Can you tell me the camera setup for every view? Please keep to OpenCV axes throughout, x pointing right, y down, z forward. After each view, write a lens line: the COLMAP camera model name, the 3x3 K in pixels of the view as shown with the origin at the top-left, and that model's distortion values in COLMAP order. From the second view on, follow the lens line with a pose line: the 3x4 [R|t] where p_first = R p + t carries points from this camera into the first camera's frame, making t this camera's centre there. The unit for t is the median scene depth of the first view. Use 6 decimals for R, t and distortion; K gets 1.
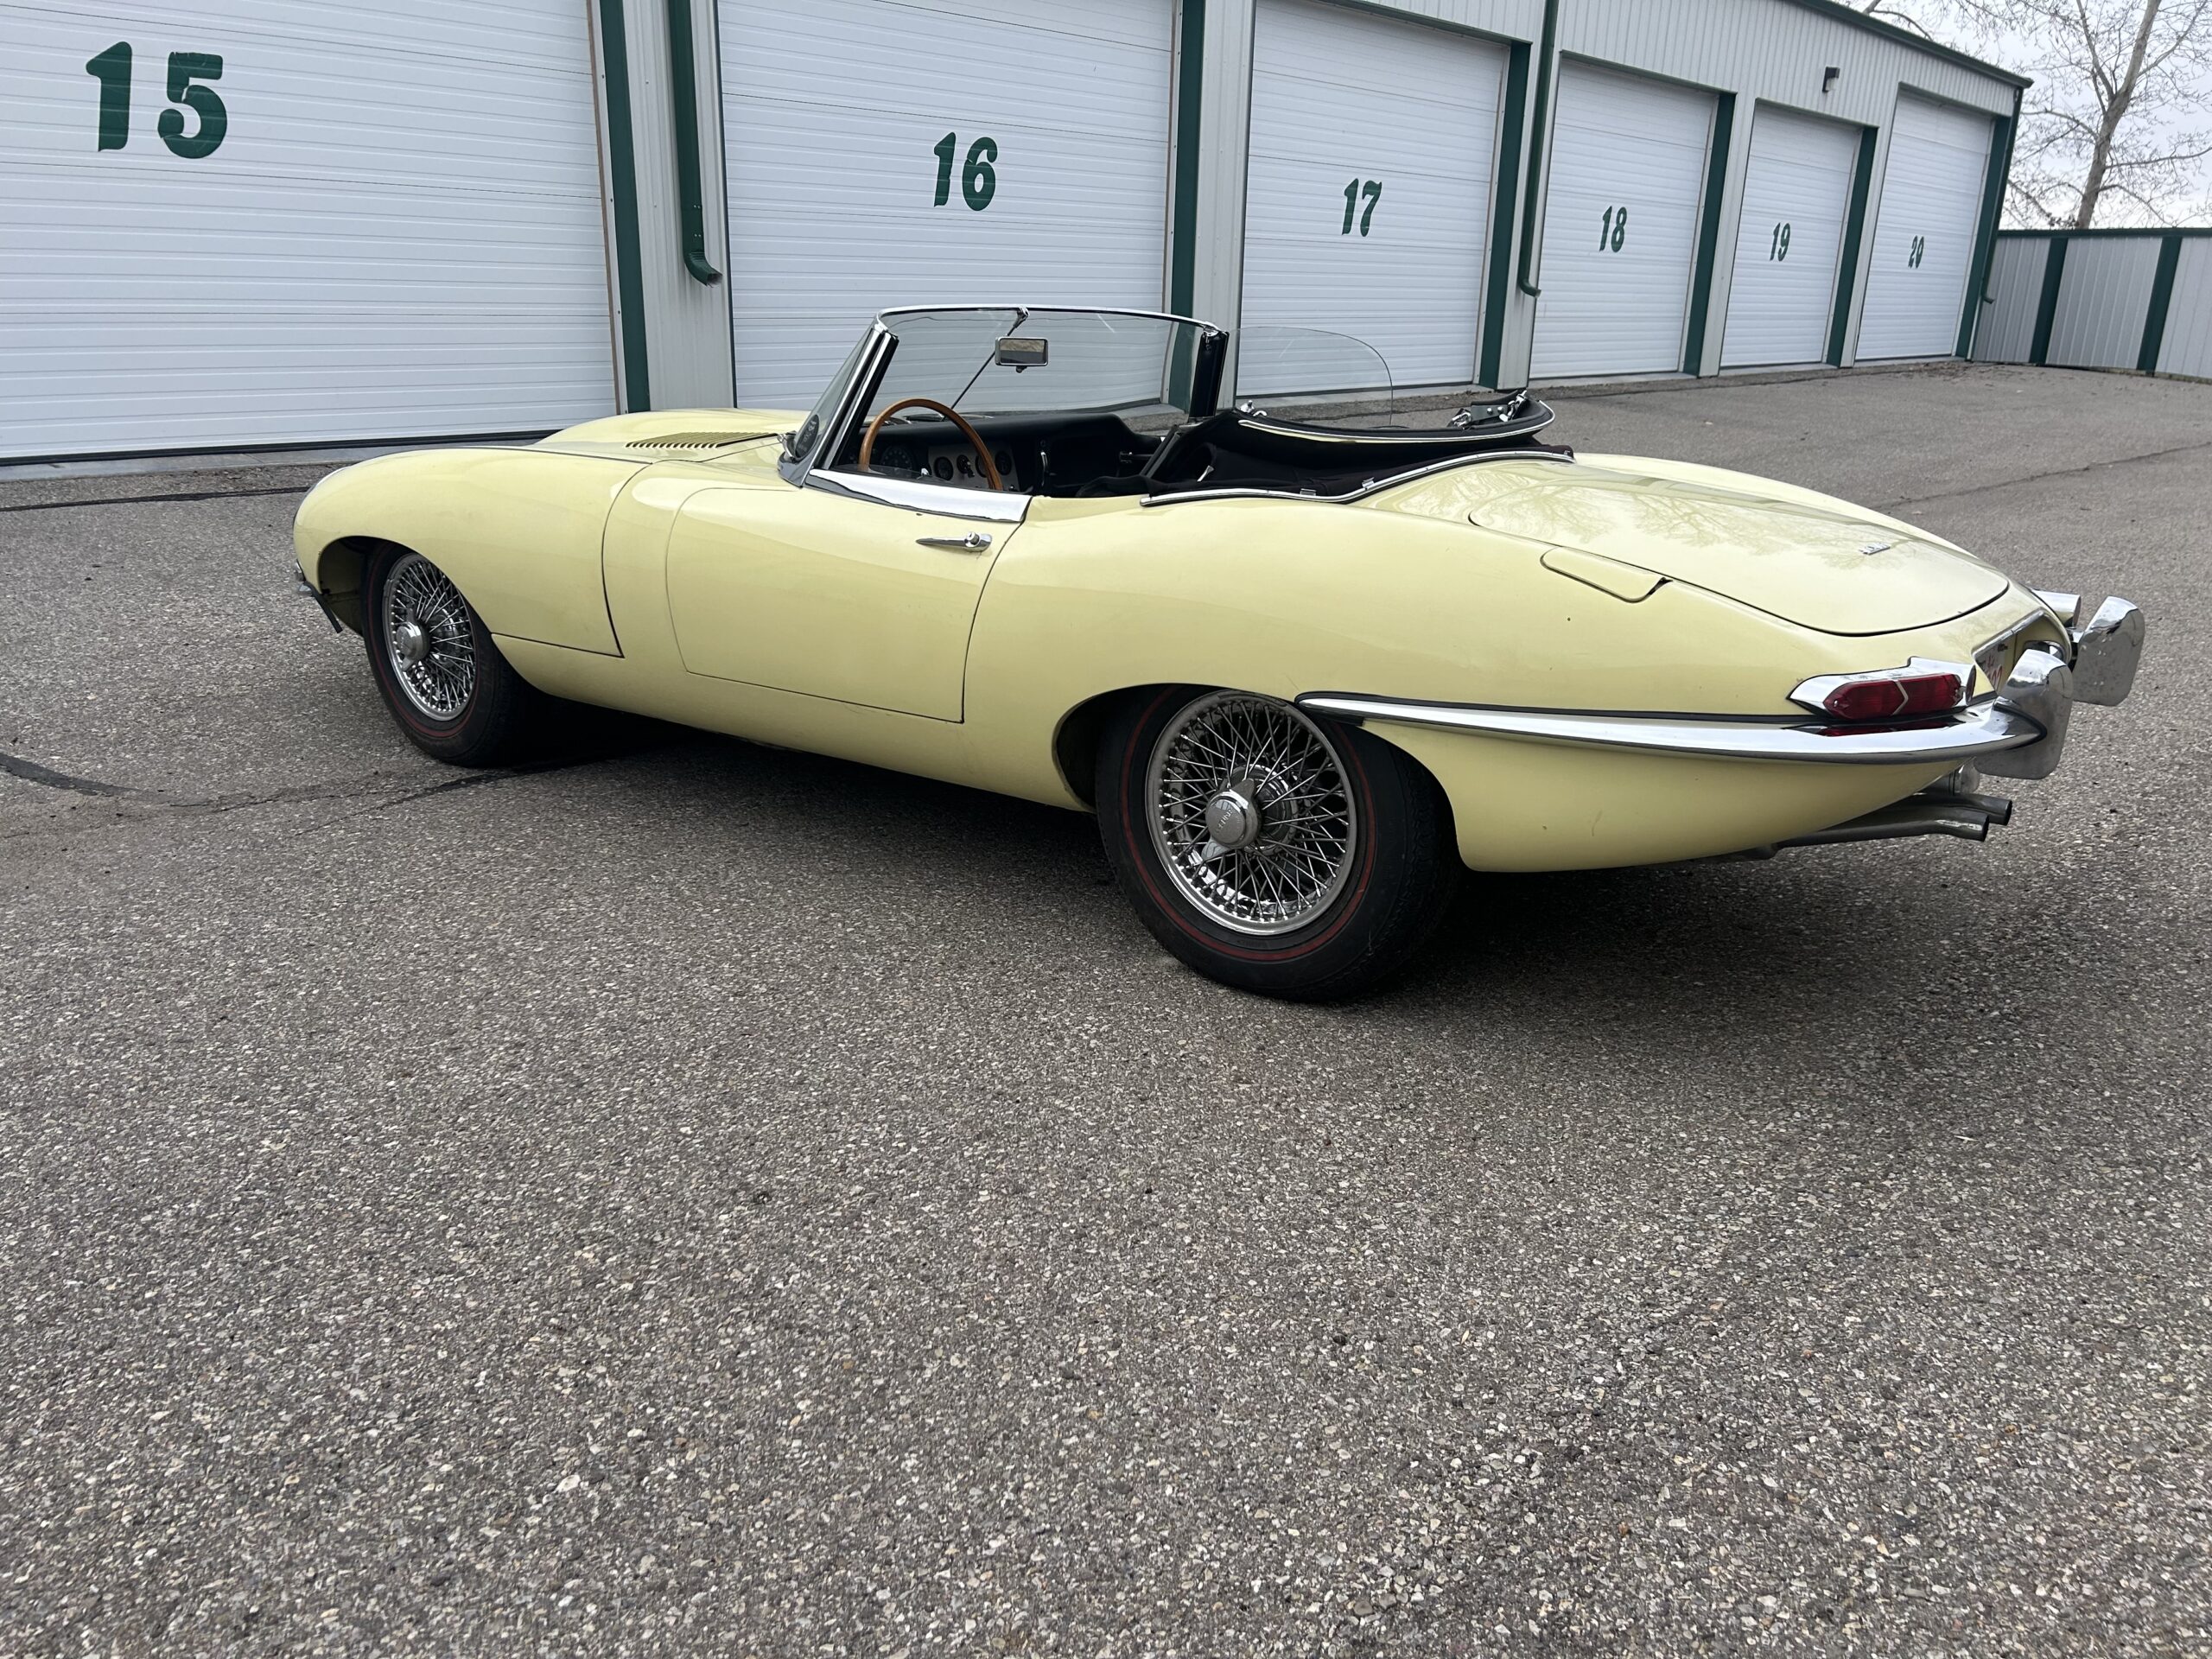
lens RADIAL K [[1621.4, 0, 1083.5], [0, 1621.4, 825.1], [0, 0, 1]] dist [0.044034, -0.043669]
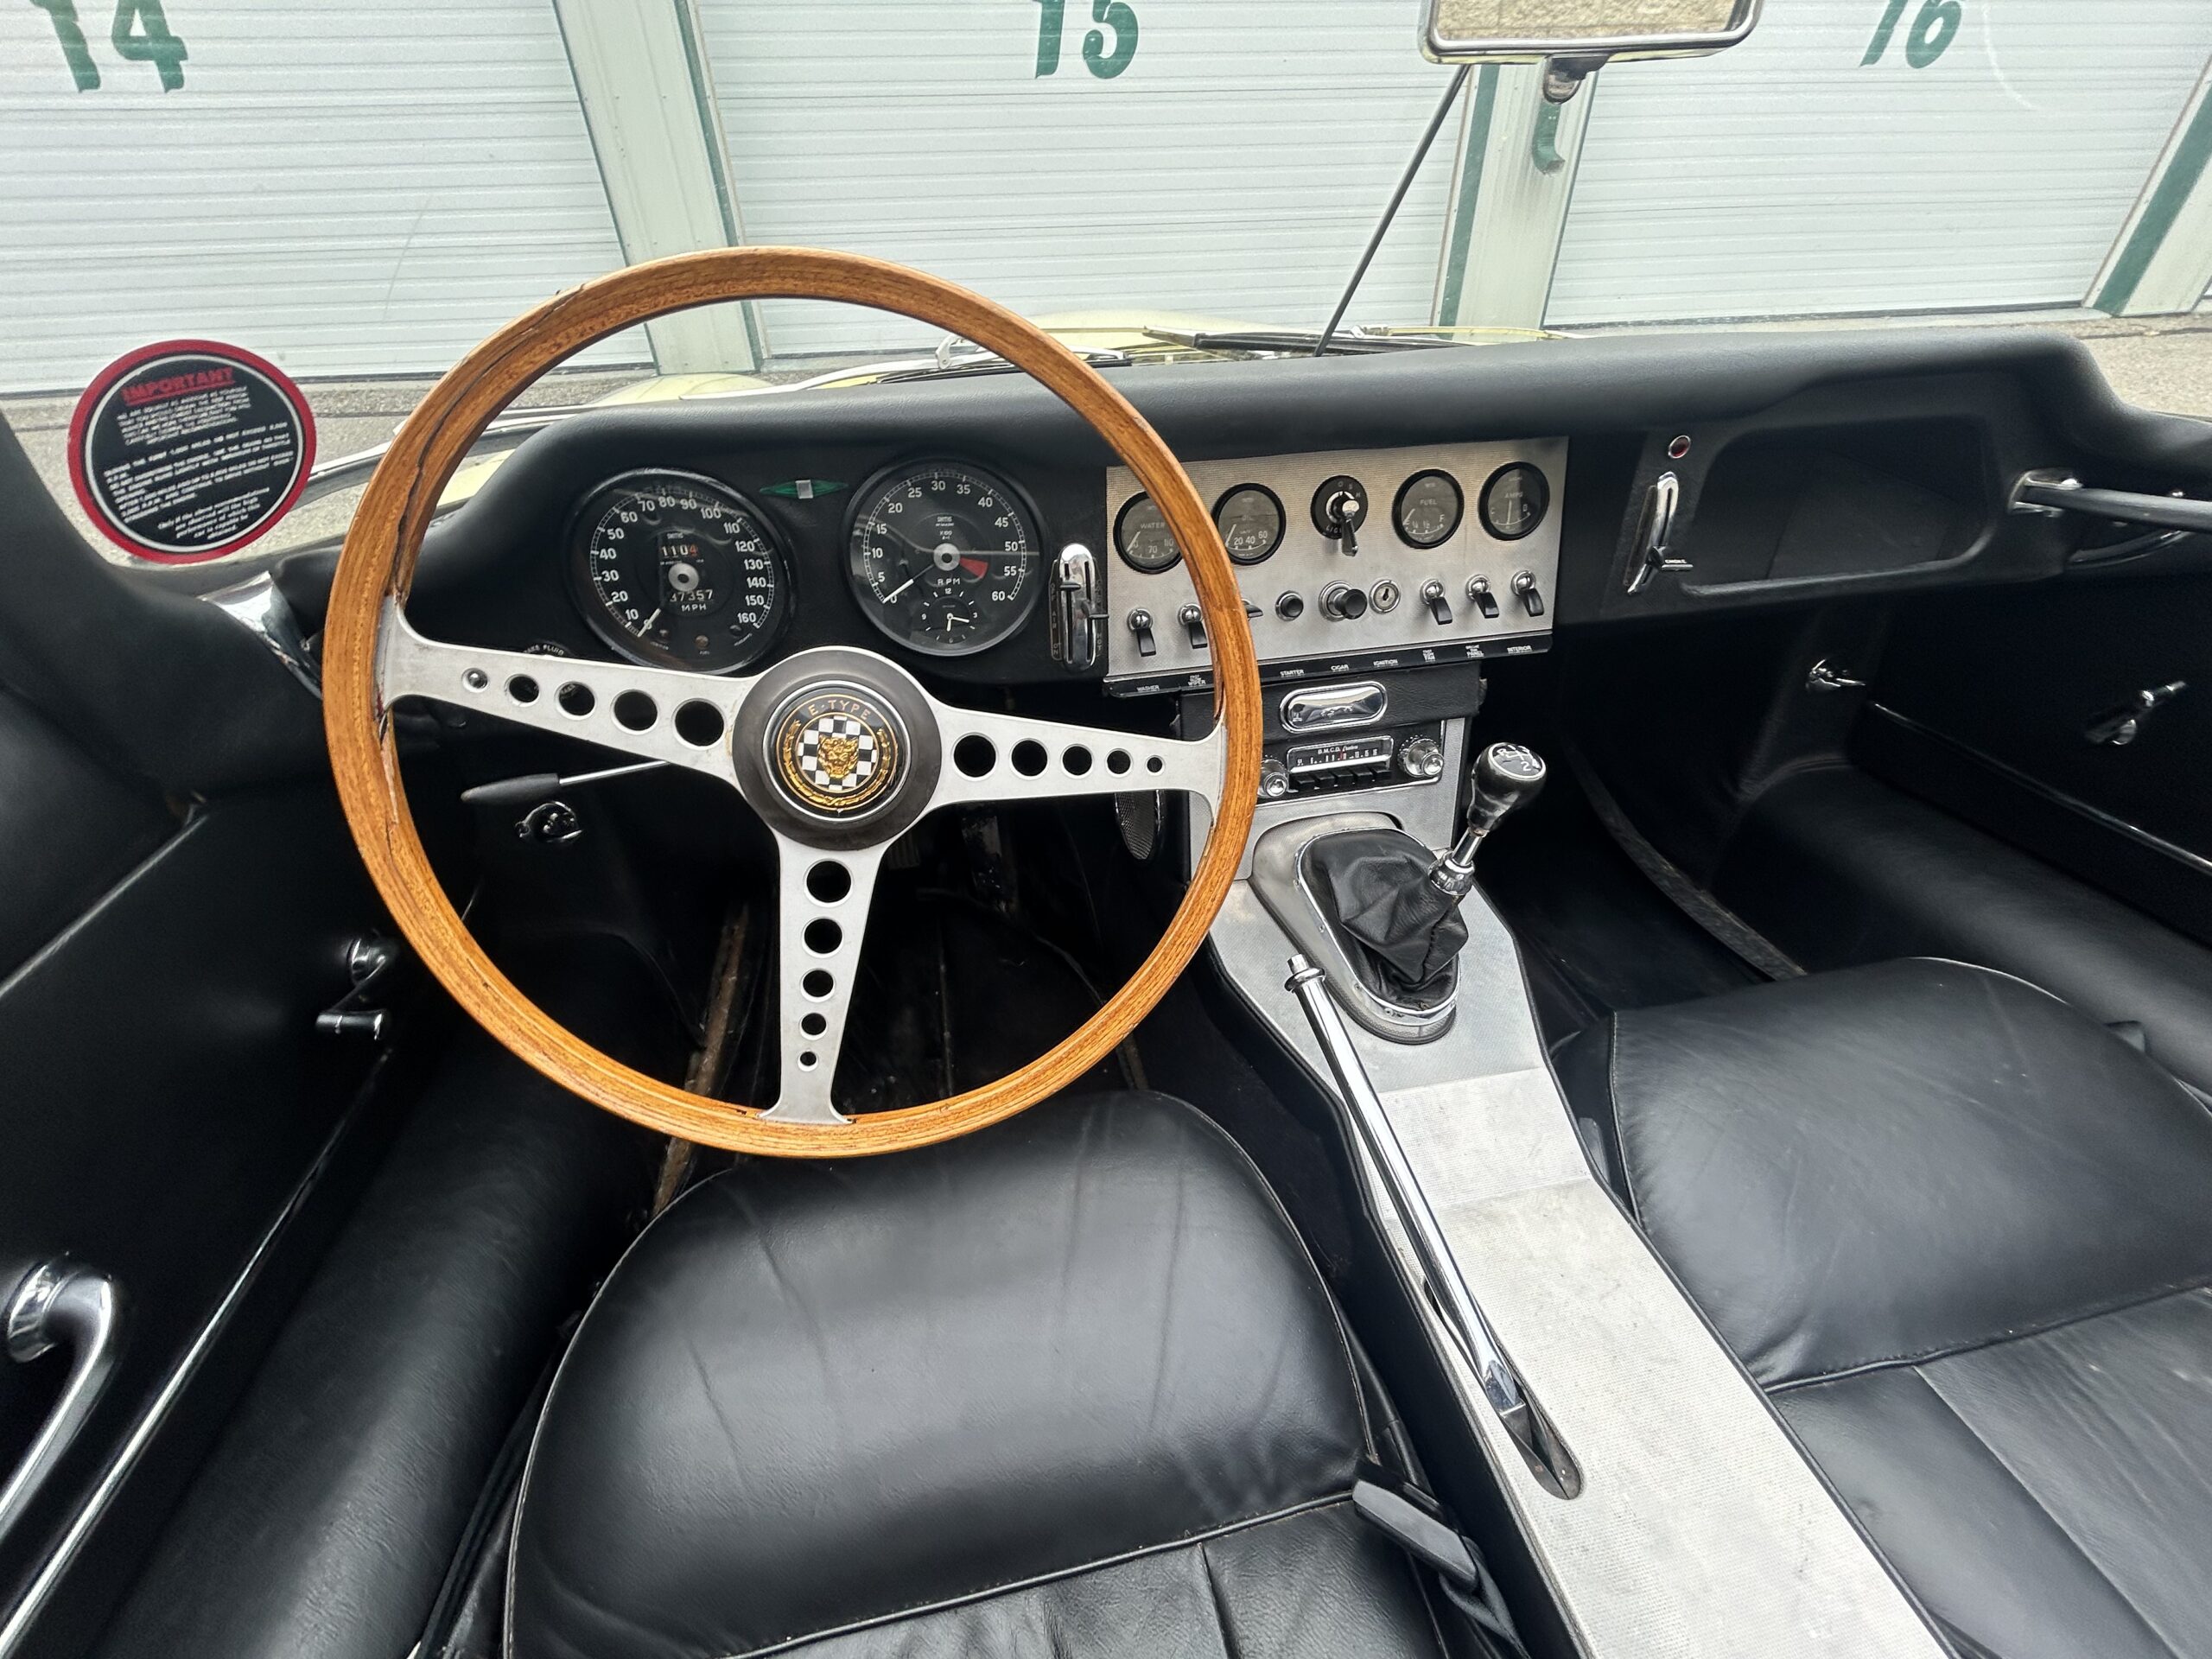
lens RADIAL K [[889.6, 0, 1103.8], [0, 889.6, 829.2], [0, 0, 1]] dist [-0.003764, 0.001302]
pose [[0.766546, 0.328300, -0.551930, -0.001107], [-0.163969, 0.931019, 0.326063, -0.106384], [0.620904, -0.159443, 0.767500, 0.417188]]
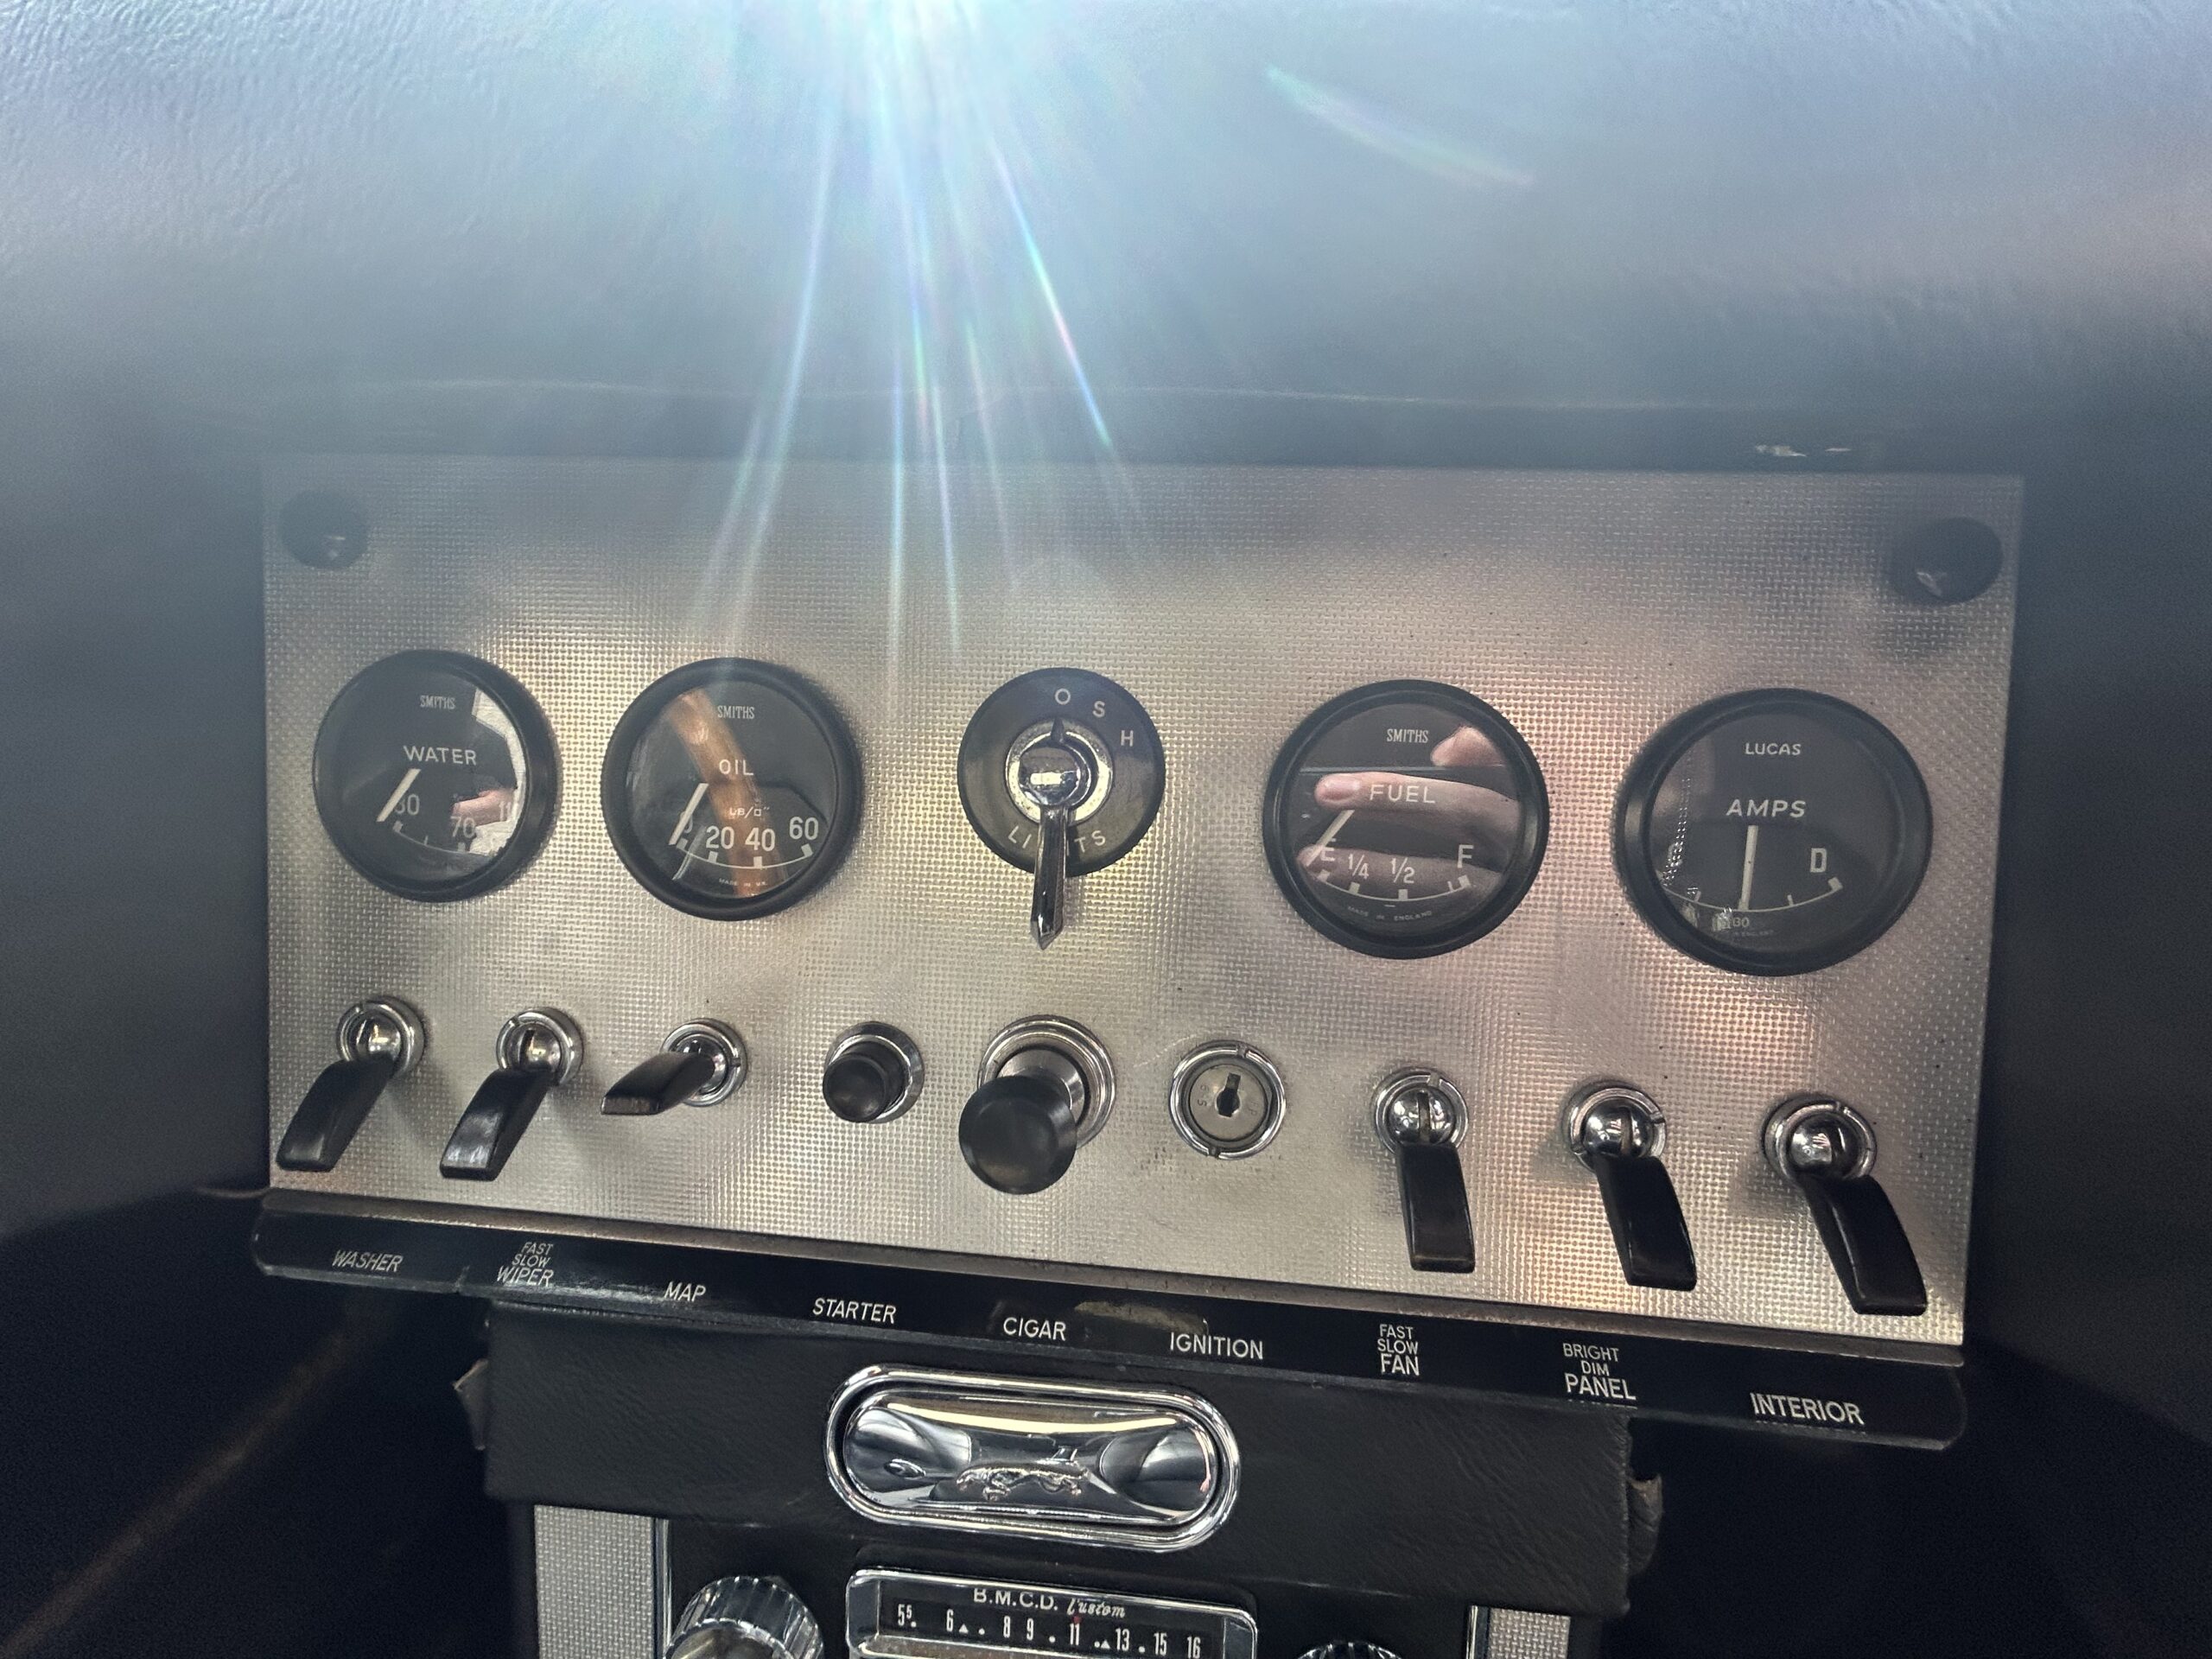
lens RADIAL K [[889.6, 0, 1104.0], [0, 889.6, 834.0], [0, 0, 1]] dist [-0.003764, 0.001302]
pose [[0.547909, 0.224739, -0.805784, -0.022934], [-0.272525, 0.958643, 0.082063, -0.112444], [0.790902, 0.174634, 0.586496, 0.498782]]
